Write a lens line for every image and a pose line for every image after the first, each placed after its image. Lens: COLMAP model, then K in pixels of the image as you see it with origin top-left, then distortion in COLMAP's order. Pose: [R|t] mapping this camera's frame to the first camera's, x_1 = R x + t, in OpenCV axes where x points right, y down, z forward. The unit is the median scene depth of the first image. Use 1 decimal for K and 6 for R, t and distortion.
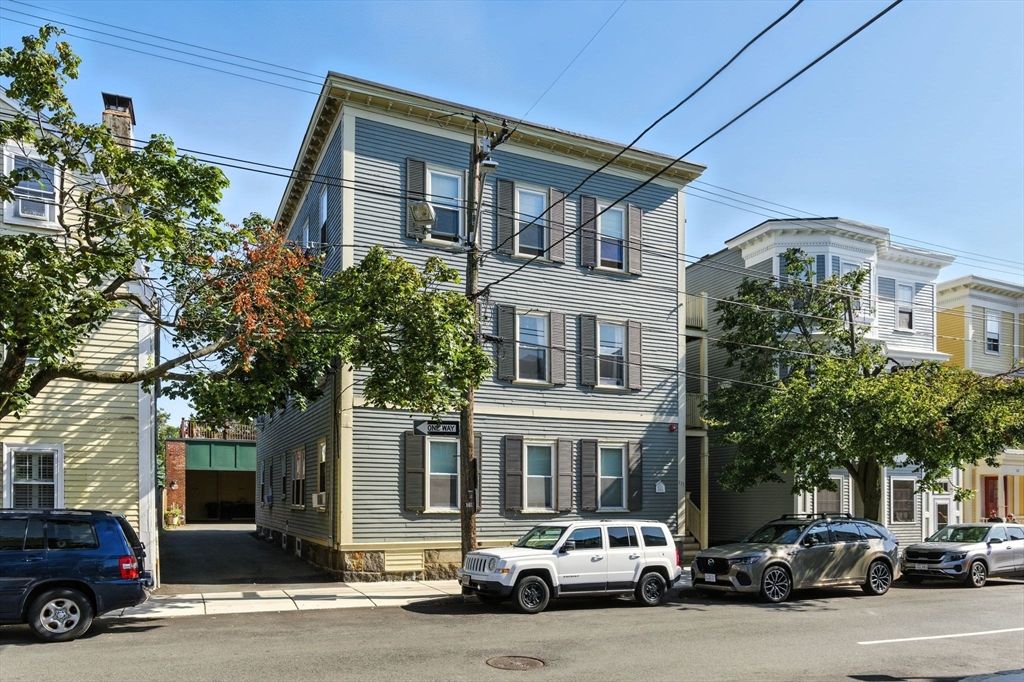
lens RADIAL K [[505.4, 0, 512.0], [0, 505.4, 341.0], [0, 0, 1]] dist [0.000360, 0.000339]
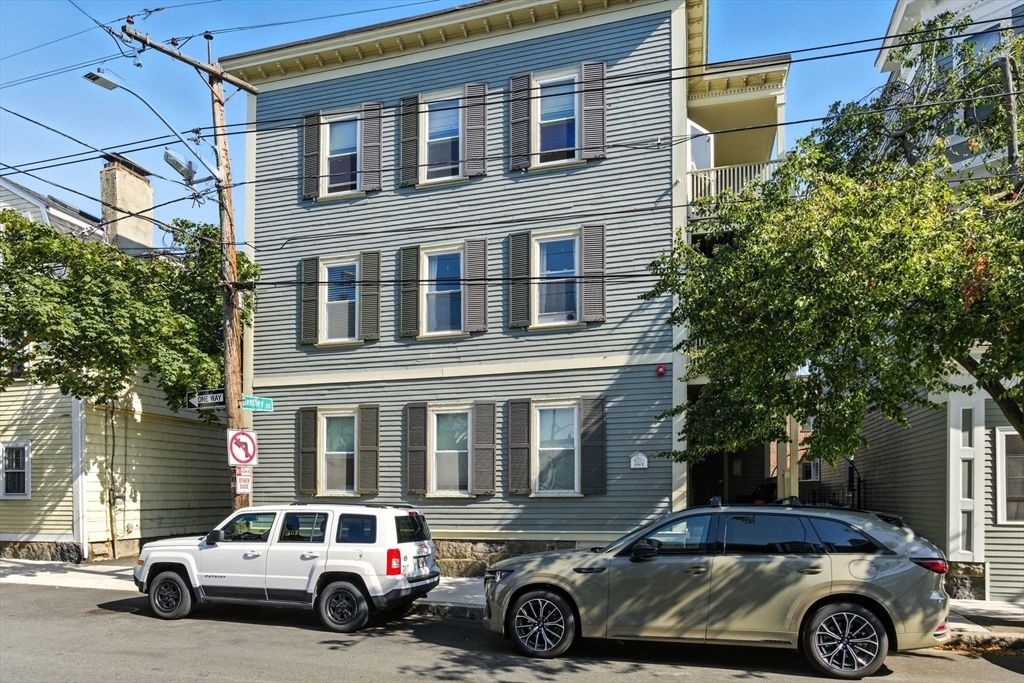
lens RADIAL K [[533.5, 0, 512.0], [0, 533.5, 341.5], [0, 0, 1]] dist [0.001027, 0.000421]
pose [[0.839269, -0.149035, -0.522892, 0.623253], [0.167078, 0.985860, -0.012821, 0.133418], [0.517409, -0.076604, 0.852302, 0.376524]]
